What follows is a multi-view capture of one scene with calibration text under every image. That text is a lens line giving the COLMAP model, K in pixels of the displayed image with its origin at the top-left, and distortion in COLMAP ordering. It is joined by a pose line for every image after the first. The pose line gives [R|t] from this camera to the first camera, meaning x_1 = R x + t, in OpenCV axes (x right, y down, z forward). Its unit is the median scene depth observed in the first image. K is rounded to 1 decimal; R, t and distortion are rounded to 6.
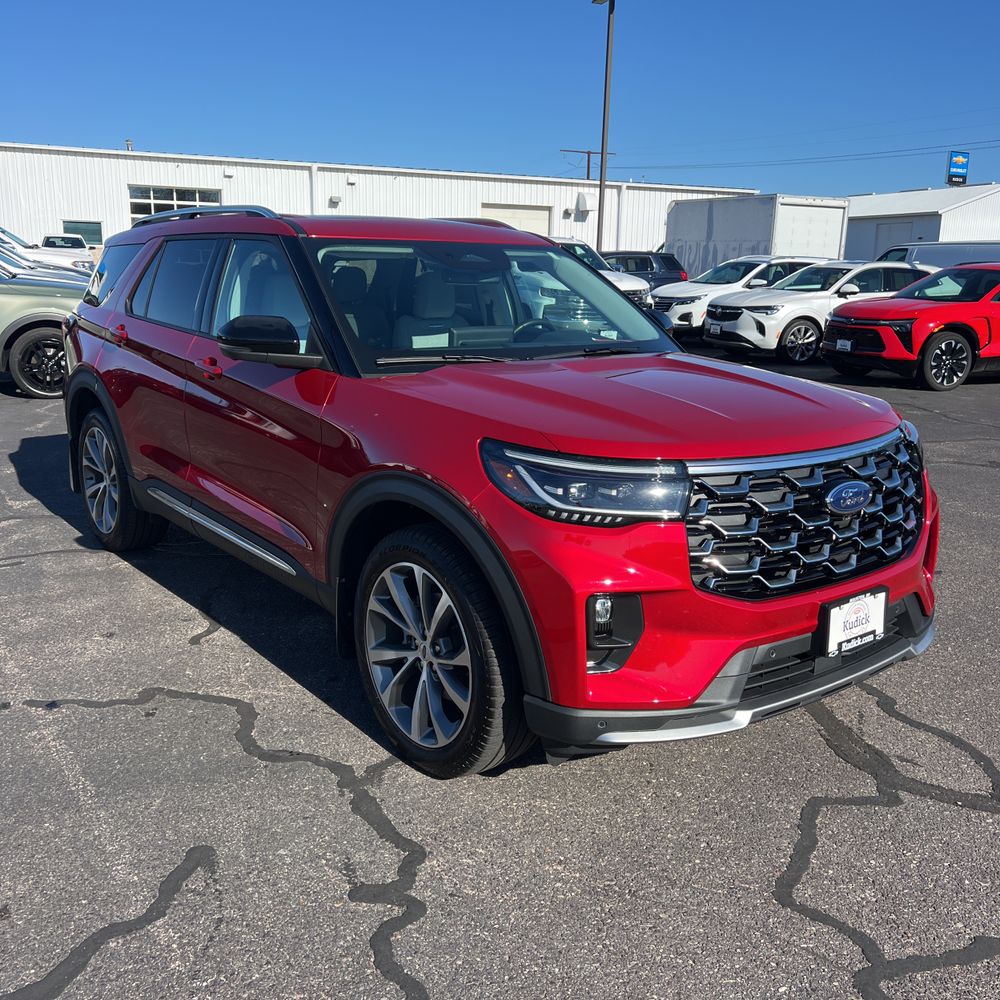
lens RADIAL K [[1076.3, 0, 506.7], [0, 1076.3, 492.1], [0, 0, 1]] dist [0.031785, 0.000000]
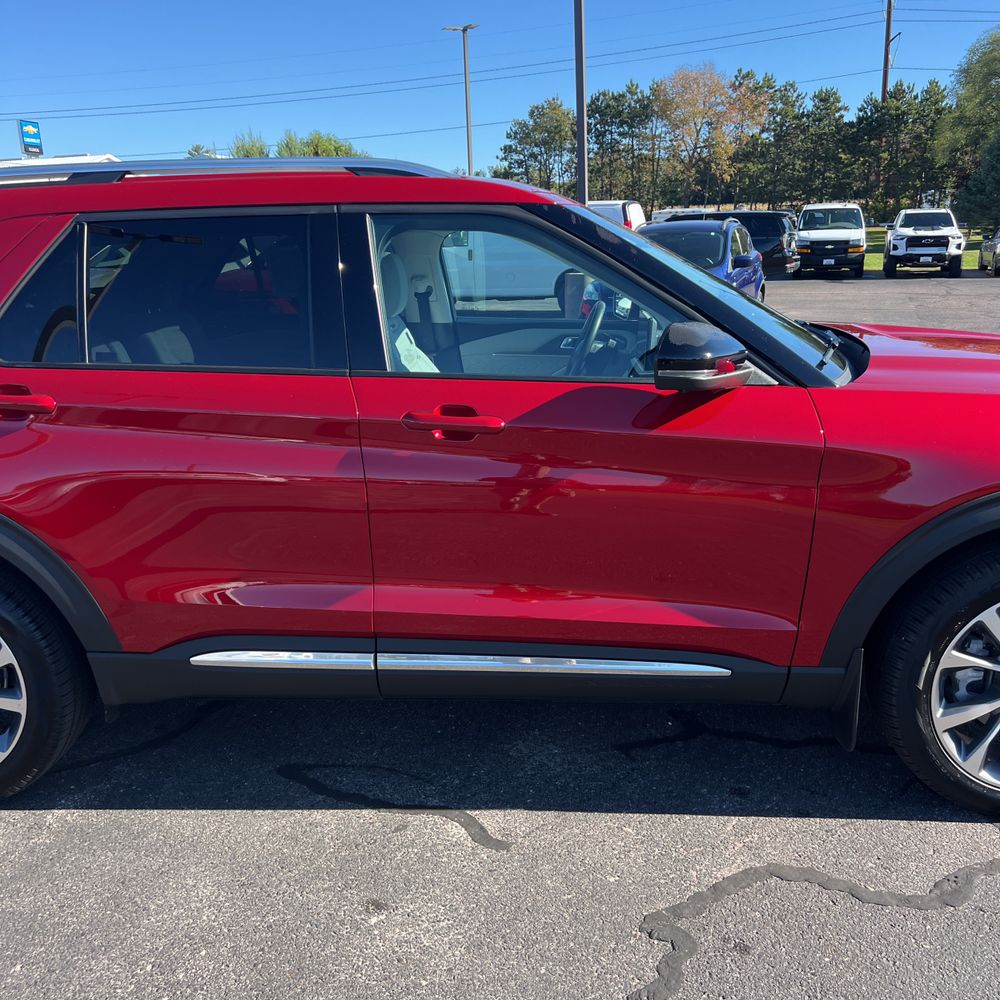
lens RADIAL K [[1076.3, 0, 501.4], [0, 1076.3, 509.2], [0, 0, 1]] dist [0.031785, 0.000000]
pose [[0.644591, -0.224032, 0.730967, -0.719756], [0.196785, 0.972506, 0.124529, -0.136684], [-0.738768, 0.063573, 0.670955, 0.558838]]
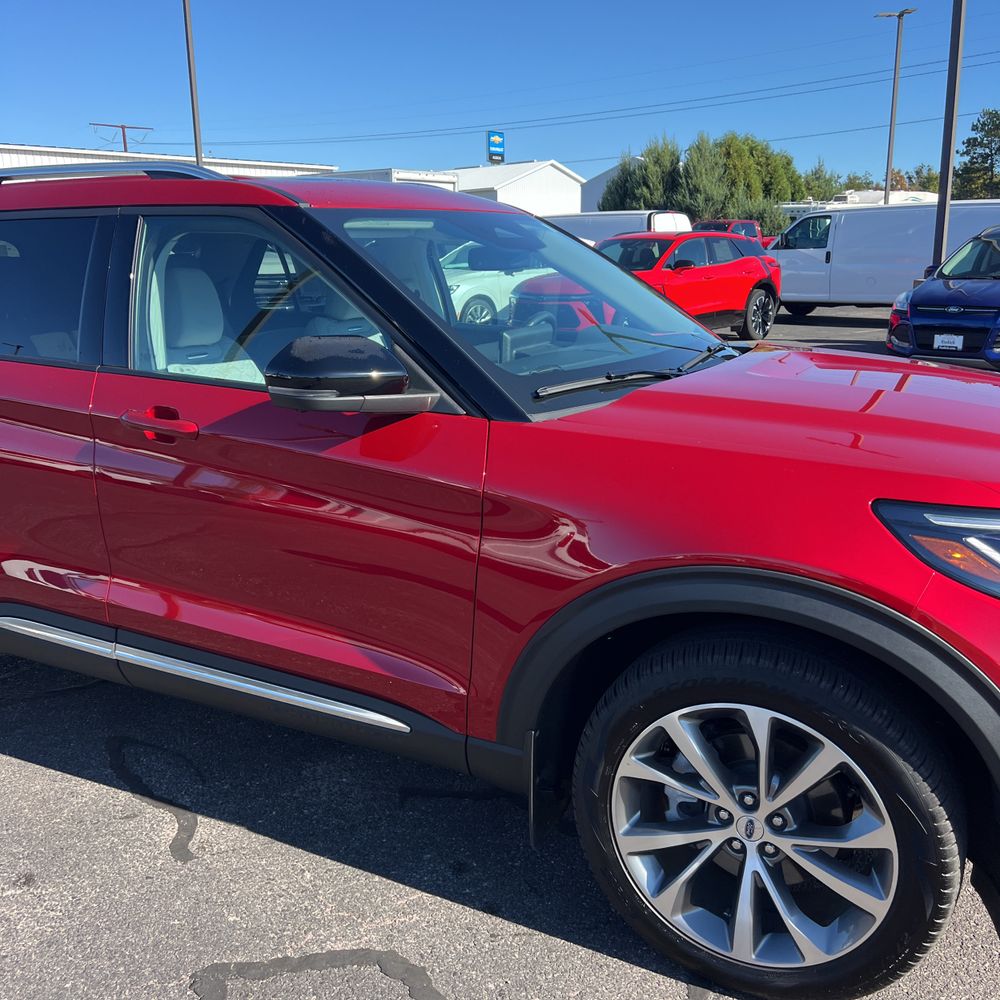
lens RADIAL K [[1076.3, 0, 491.6], [0, 1076.3, 498.8], [0, 0, 1]] dist [0.031785, 0.000000]
pose [[0.912881, -0.124083, 0.388910, -0.348083], [0.115262, 0.992268, 0.046034, -0.077932], [-0.391615, 0.002803, 0.920125, 0.346272]]
